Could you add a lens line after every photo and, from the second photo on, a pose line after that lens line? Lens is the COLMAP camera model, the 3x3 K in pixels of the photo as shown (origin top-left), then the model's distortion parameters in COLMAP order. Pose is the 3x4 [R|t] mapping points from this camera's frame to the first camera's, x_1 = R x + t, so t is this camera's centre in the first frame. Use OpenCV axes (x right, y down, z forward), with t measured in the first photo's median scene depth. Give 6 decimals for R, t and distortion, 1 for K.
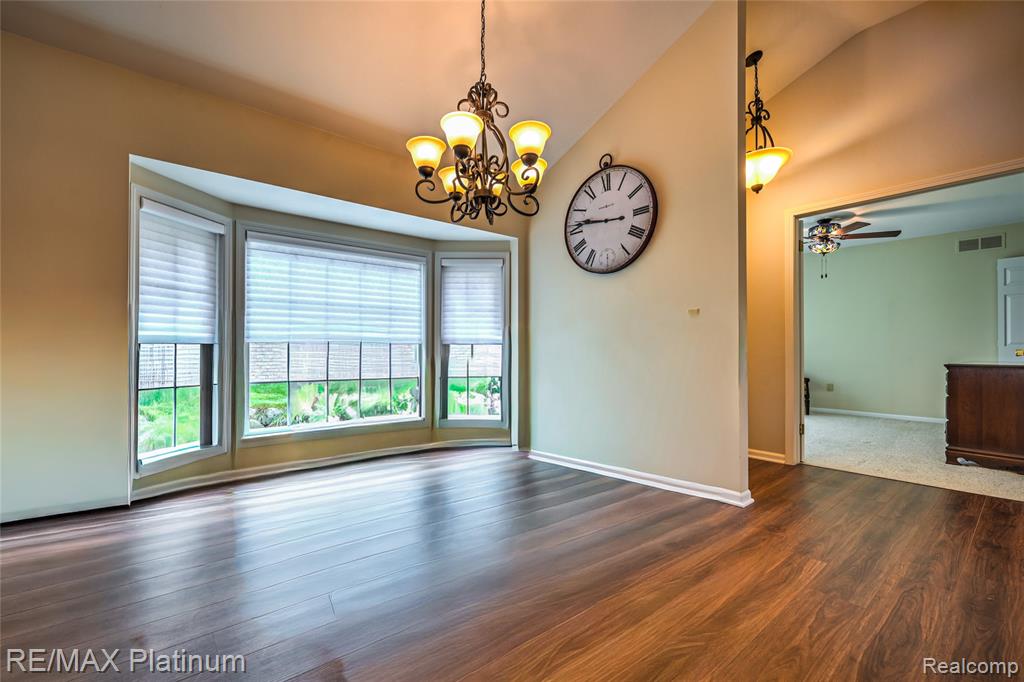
lens RADIAL K [[399.7, 0, 516.0], [0, 399.7, 346.1], [0, 0, 1]] dist [-0.001963, -0.000252]
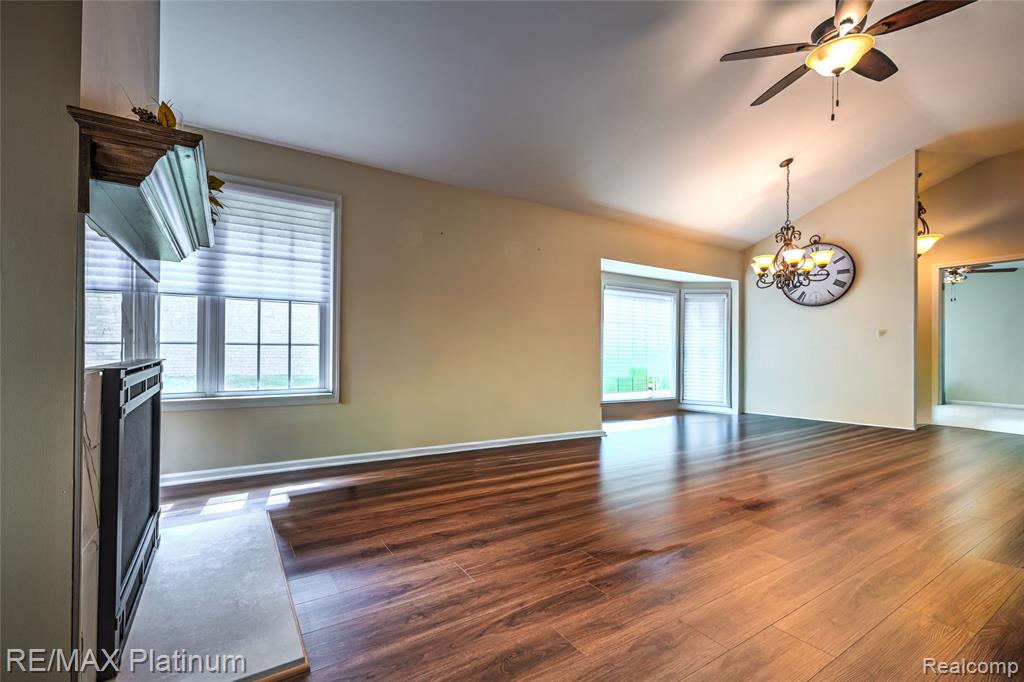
lens RADIAL K [[399.7, 0, 516.0], [0, 399.7, 346.1], [0, 0, 1]] dist [-0.001963, -0.000252]
pose [[0.991029, 0.007839, -0.133419, -0.783702], [-0.007836, 0.999969, 0.000549, -0.005737], [0.133419, 0.000502, 0.991060, -0.820951]]
